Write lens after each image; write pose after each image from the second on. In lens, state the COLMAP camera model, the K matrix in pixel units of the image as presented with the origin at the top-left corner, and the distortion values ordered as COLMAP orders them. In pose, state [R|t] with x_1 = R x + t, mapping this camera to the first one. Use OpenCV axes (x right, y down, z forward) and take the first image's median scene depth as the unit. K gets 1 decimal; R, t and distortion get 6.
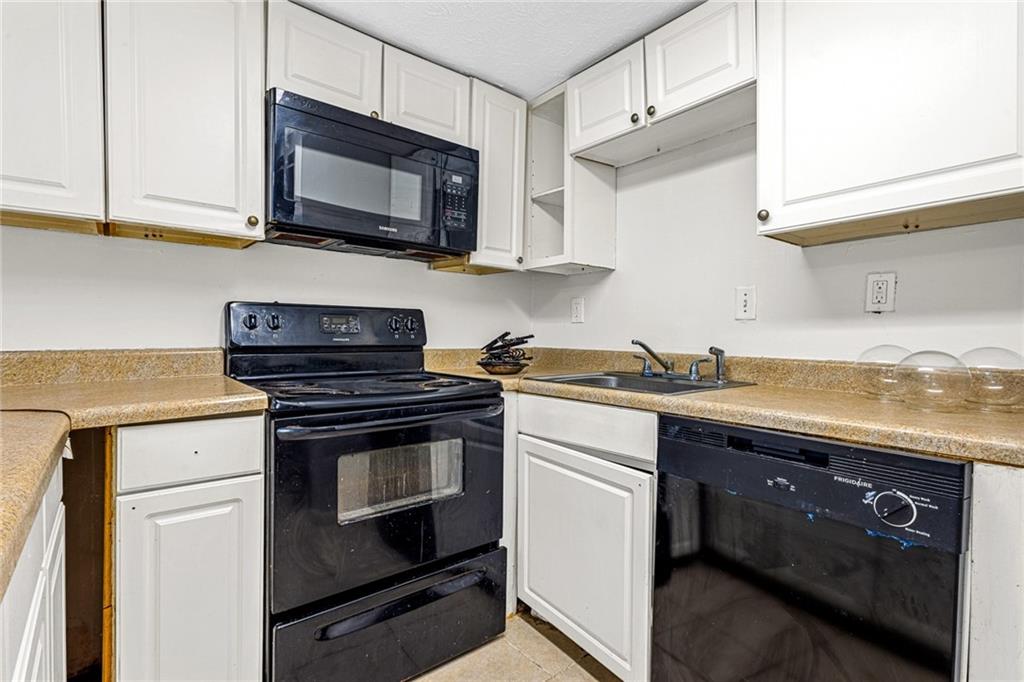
lens RADIAL K [[478.8, 0, 510.5], [0, 478.8, 347.2], [0, 0, 1]] dist [0.003775, -0.000725]
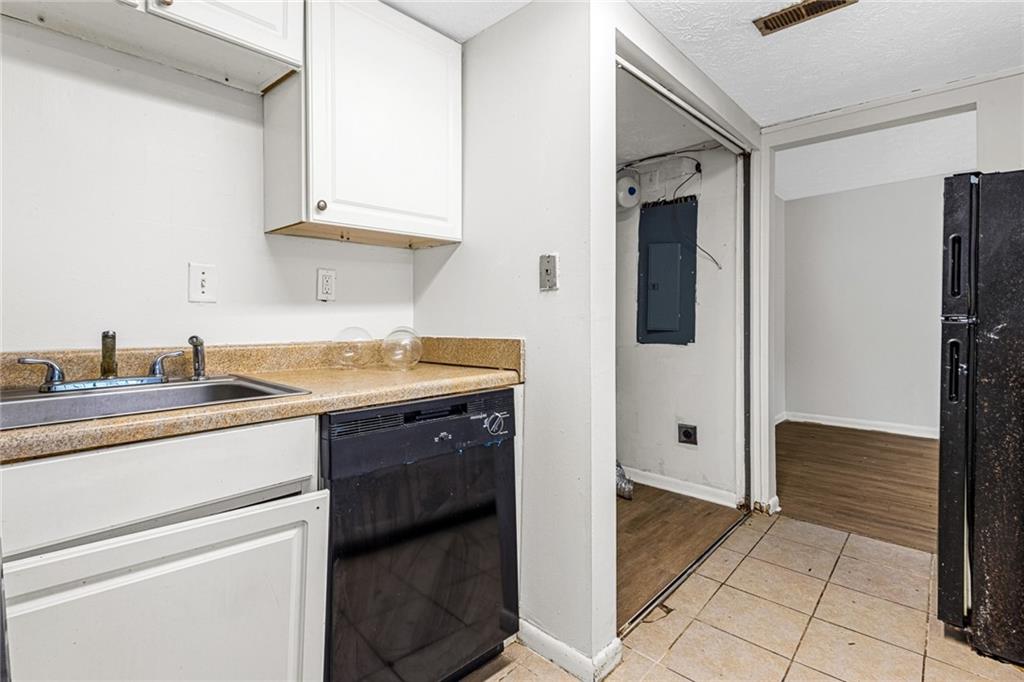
lens RADIAL K [[478.8, 0, 513.6], [0, 478.8, 308.7], [0, 0, 1]] dist [0.003775, -0.000725]
pose [[-0.130951, 0.008491, 0.991352, -0.661900], [0.025238, 0.999668, -0.005228, -0.042713], [-0.991067, 0.024335, -0.131122, 0.874228]]
